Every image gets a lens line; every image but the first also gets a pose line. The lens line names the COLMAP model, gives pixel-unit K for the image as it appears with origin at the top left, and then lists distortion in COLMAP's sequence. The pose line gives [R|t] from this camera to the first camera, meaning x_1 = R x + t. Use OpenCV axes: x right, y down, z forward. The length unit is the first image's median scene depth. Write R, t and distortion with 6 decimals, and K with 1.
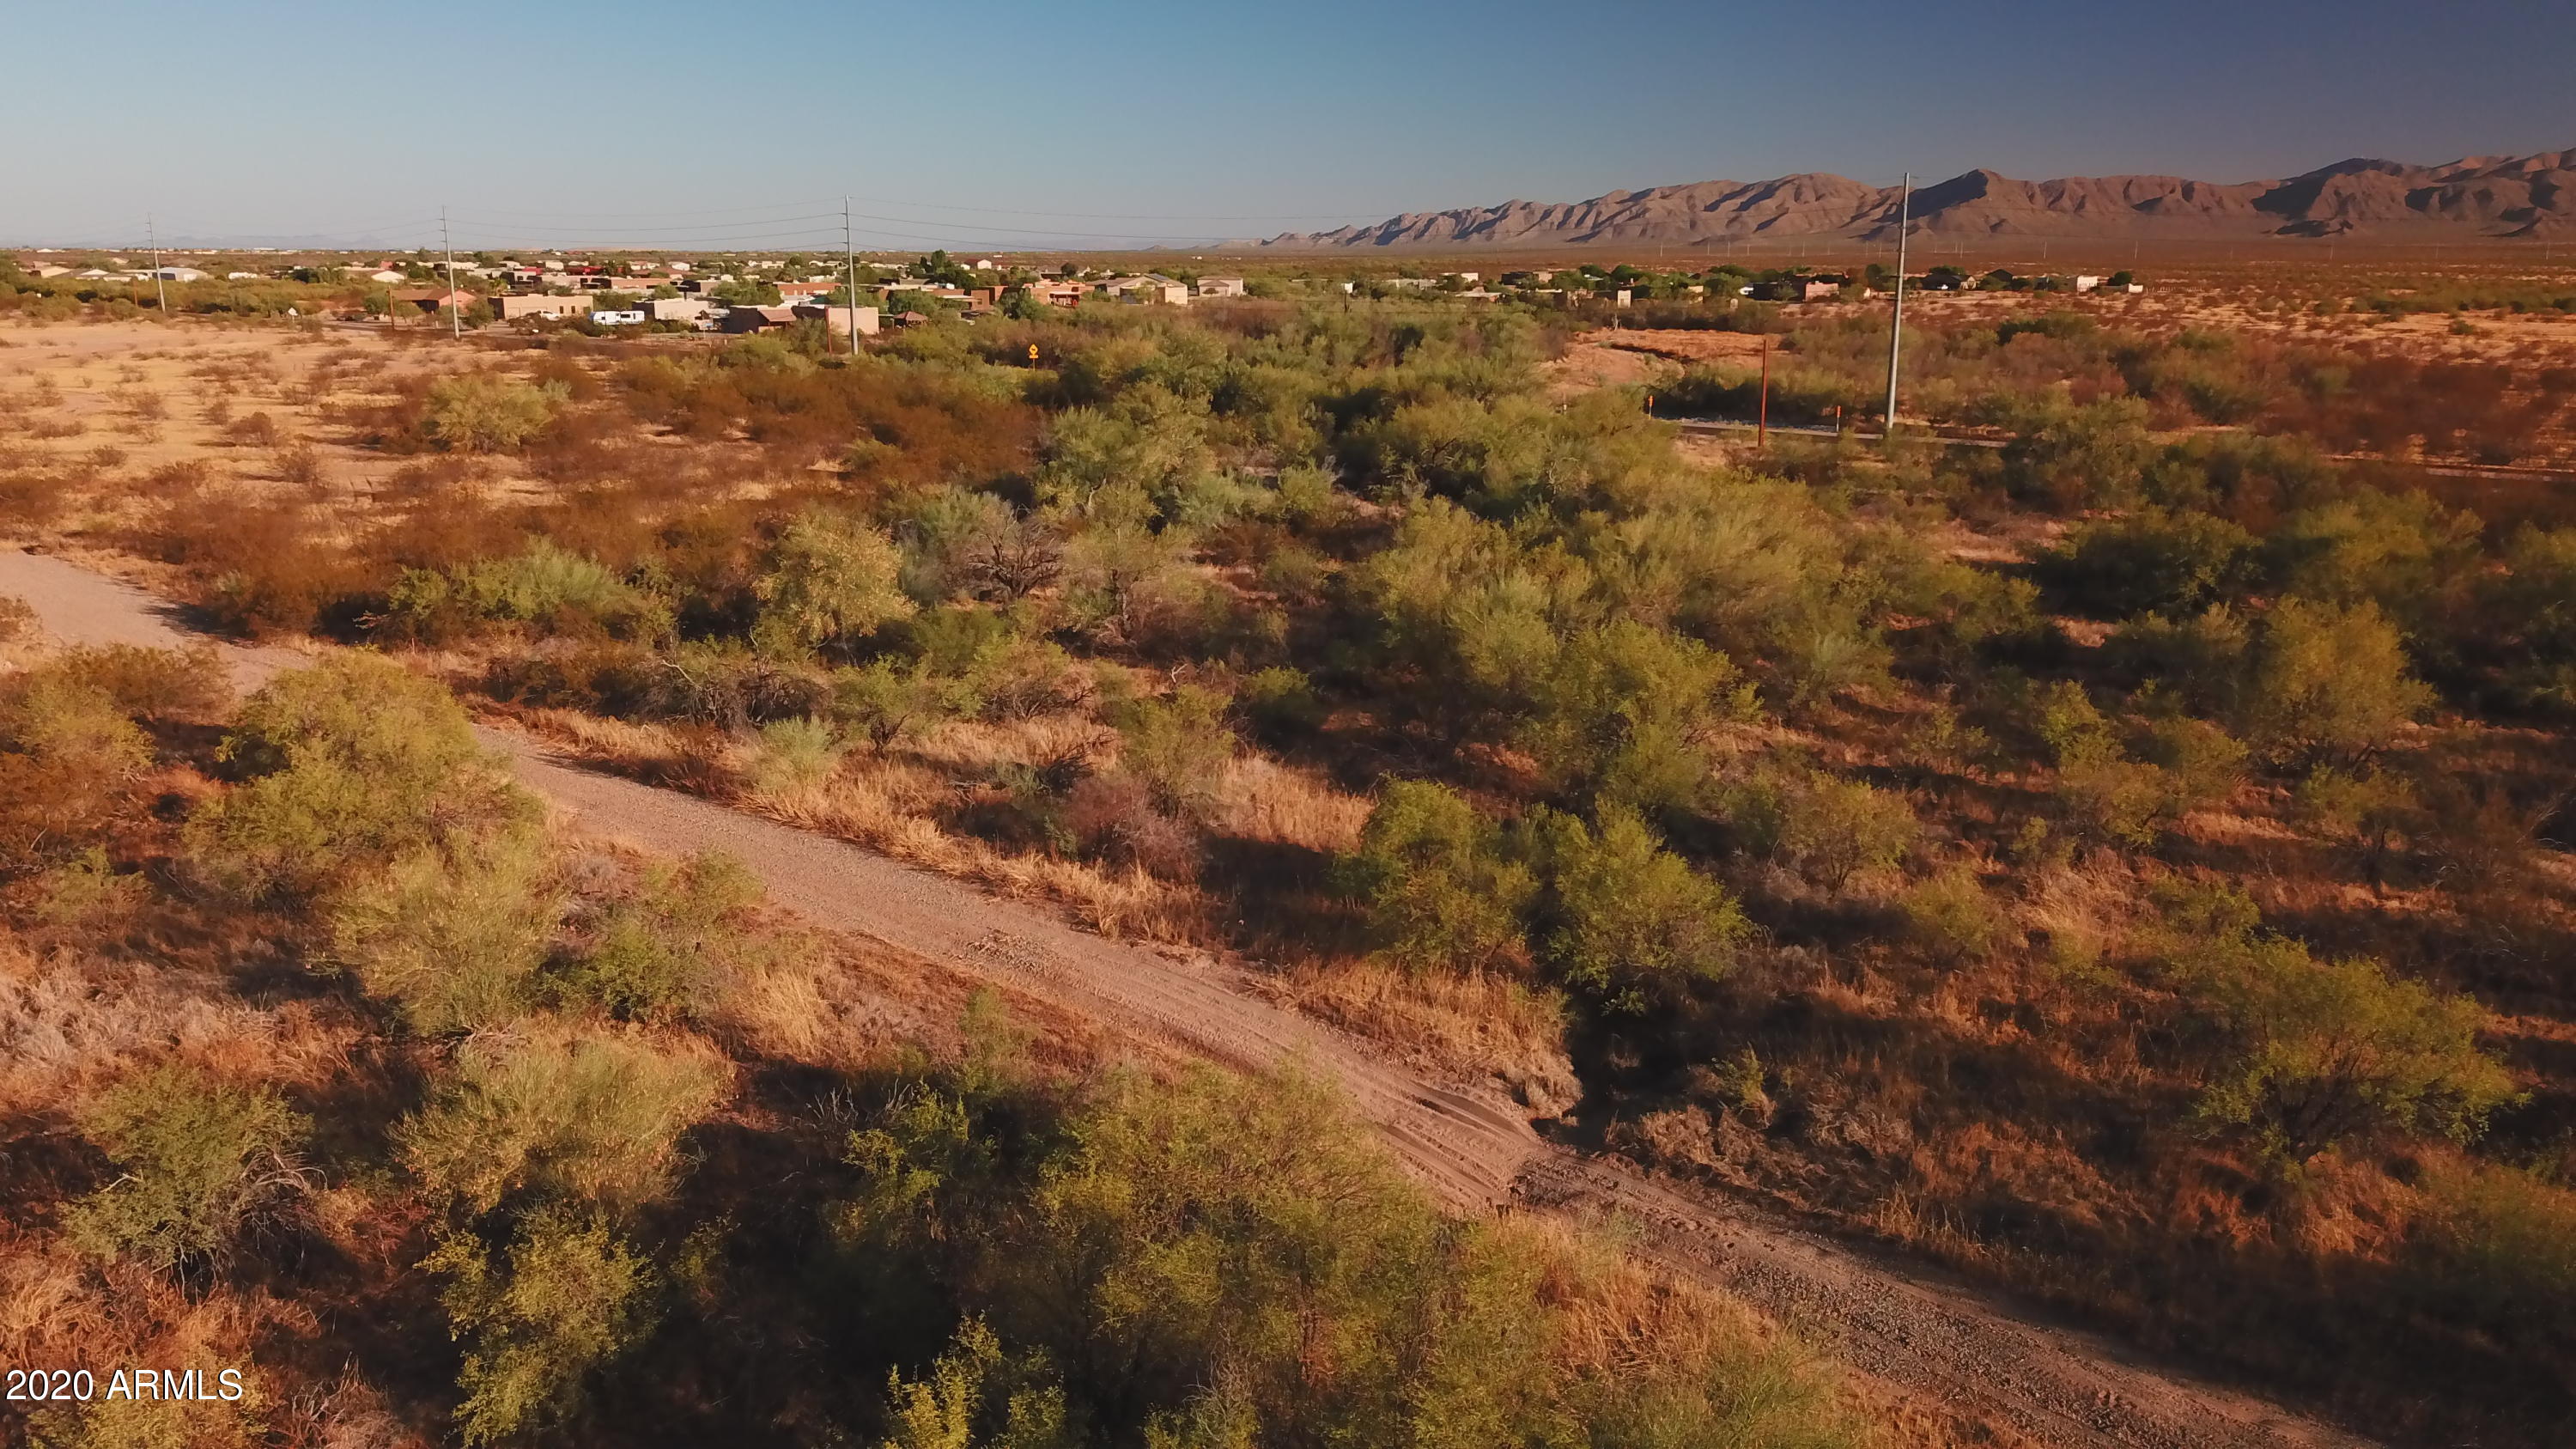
lens RADIAL K [[1965.0, 0, 1271.0], [0, 1965.0, 723.0], [0, 0, 1]] dist [0.026627, 0.000594]
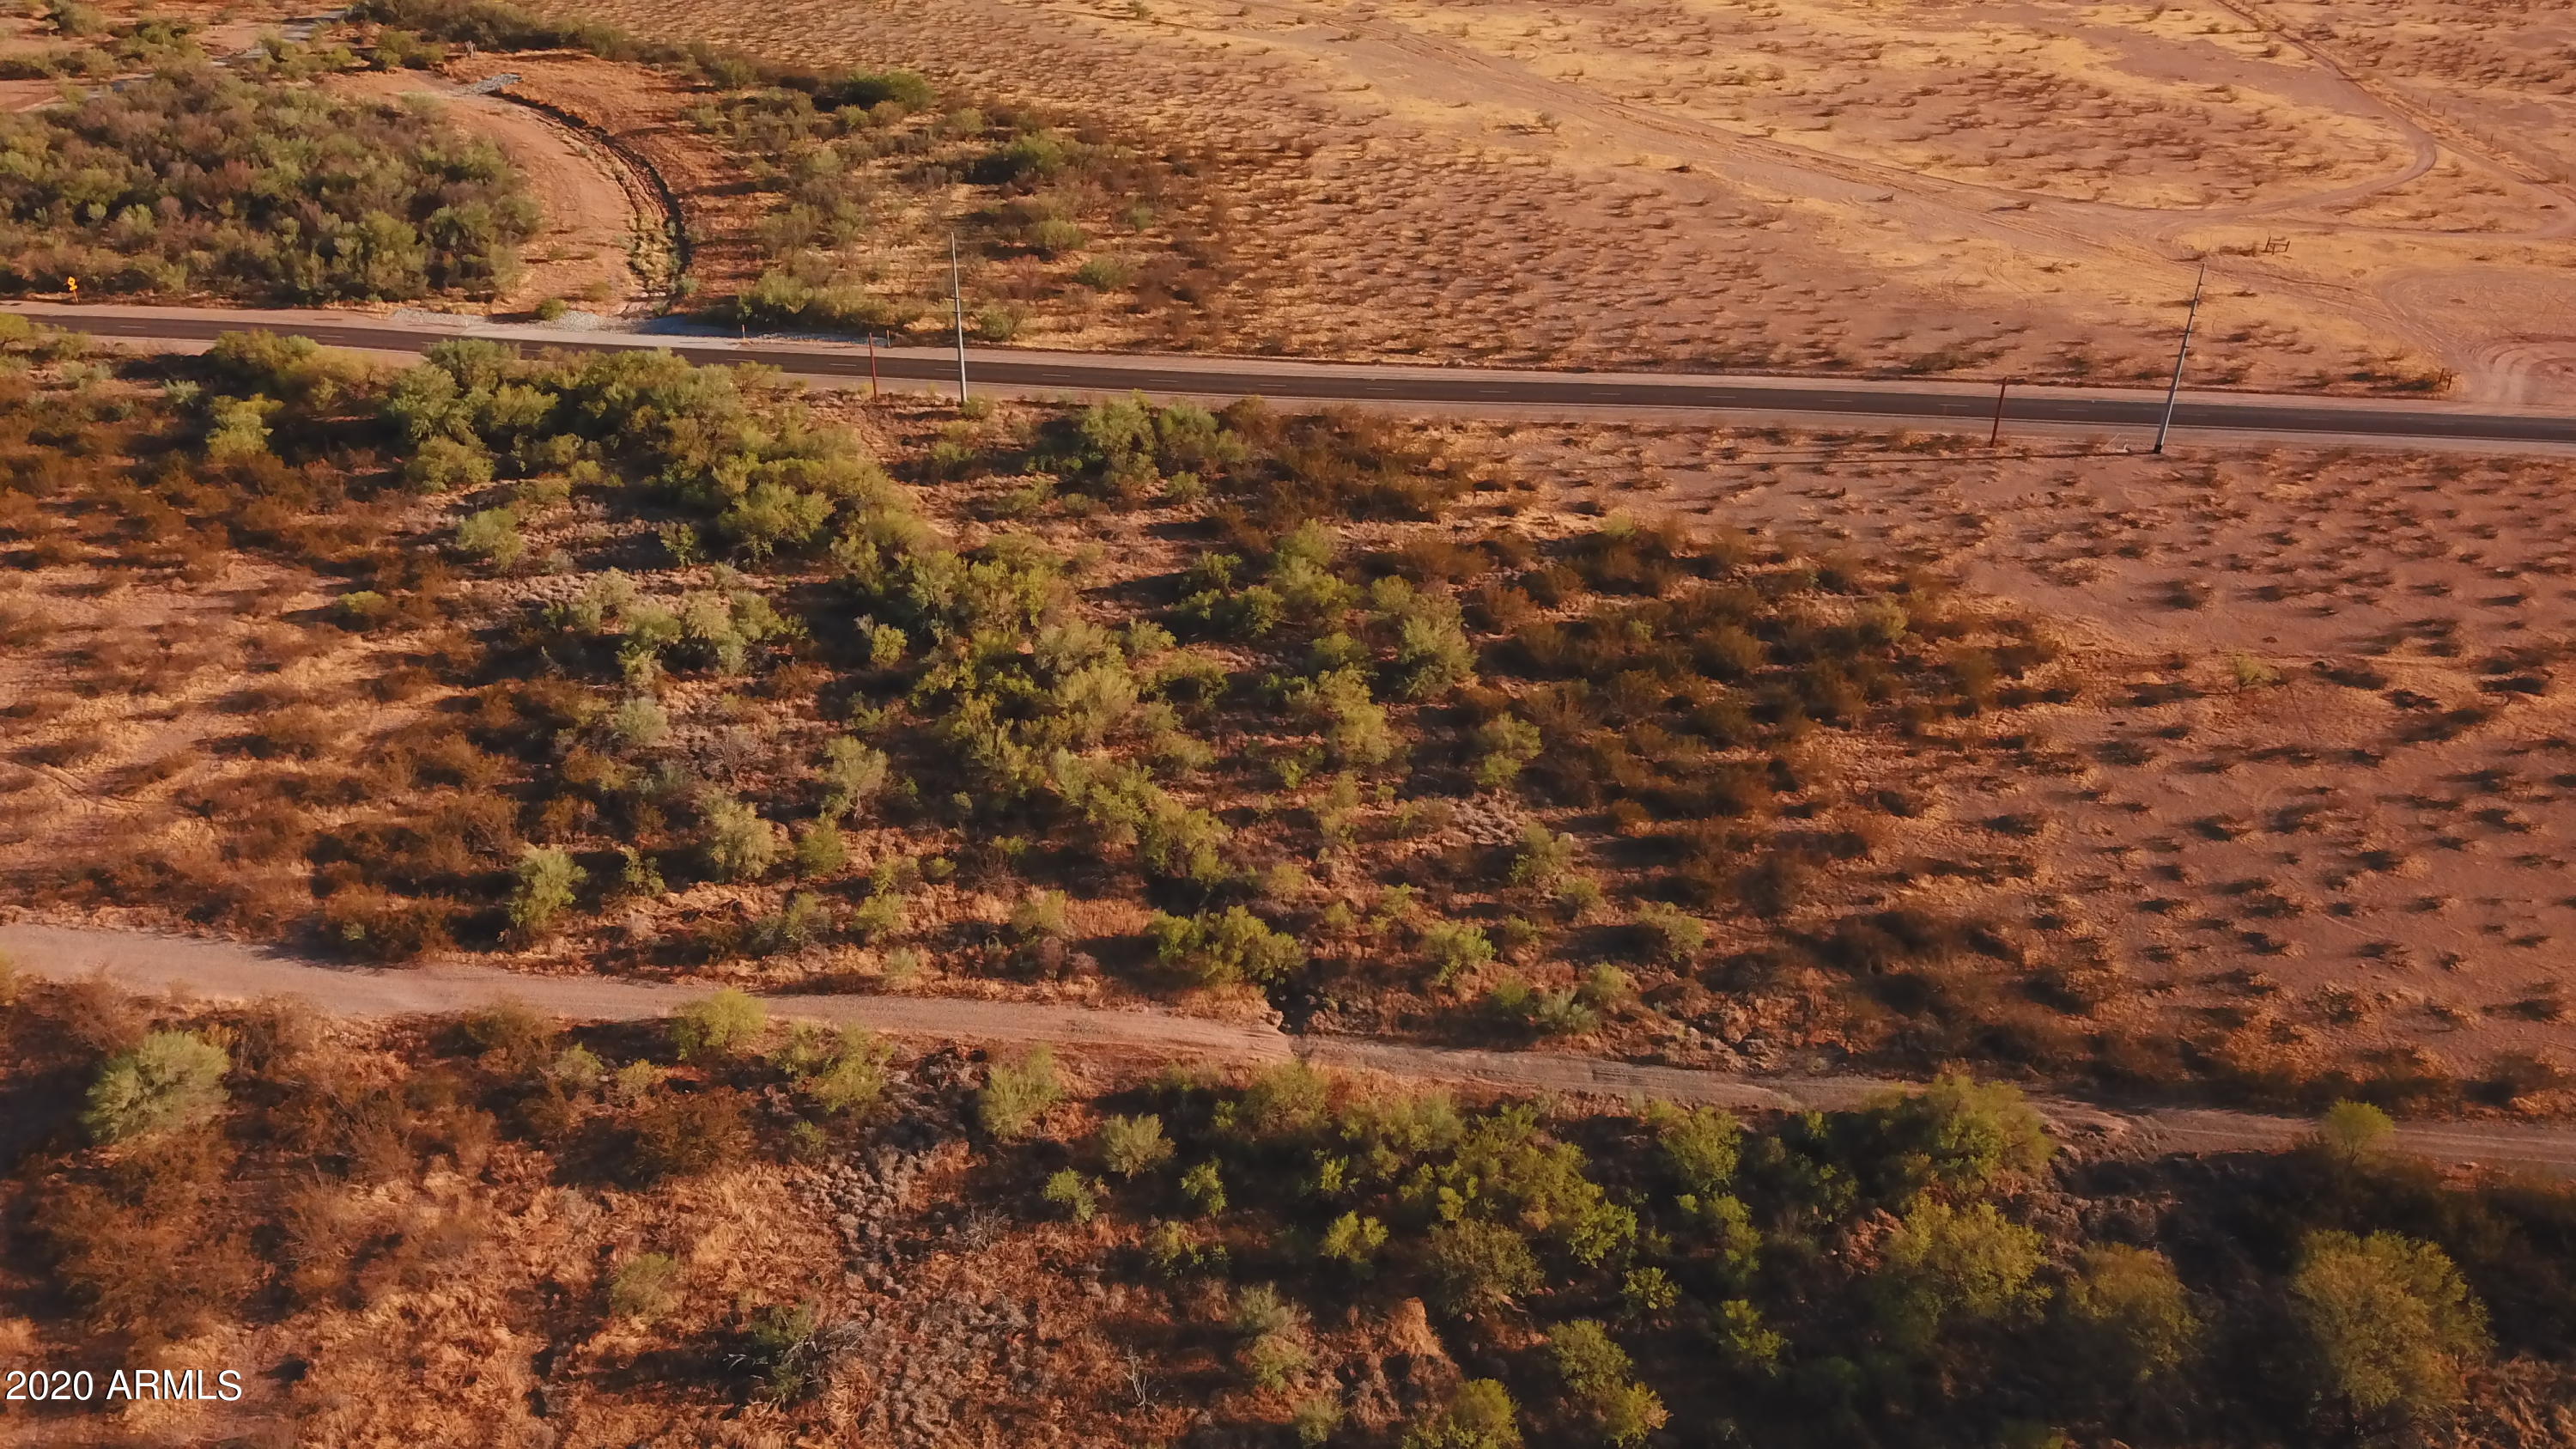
lens RADIAL K [[1972.3, 0, 1263.9], [0, 1972.3, 722.4], [0, 0, 1]] dist [0.010018, -0.005737]
pose [[0.798706, -0.292054, 0.526093, -1.519770], [0.136829, 0.939560, 0.313854, -1.368882], [-0.585958, -0.178692, 0.790394, -1.614307]]
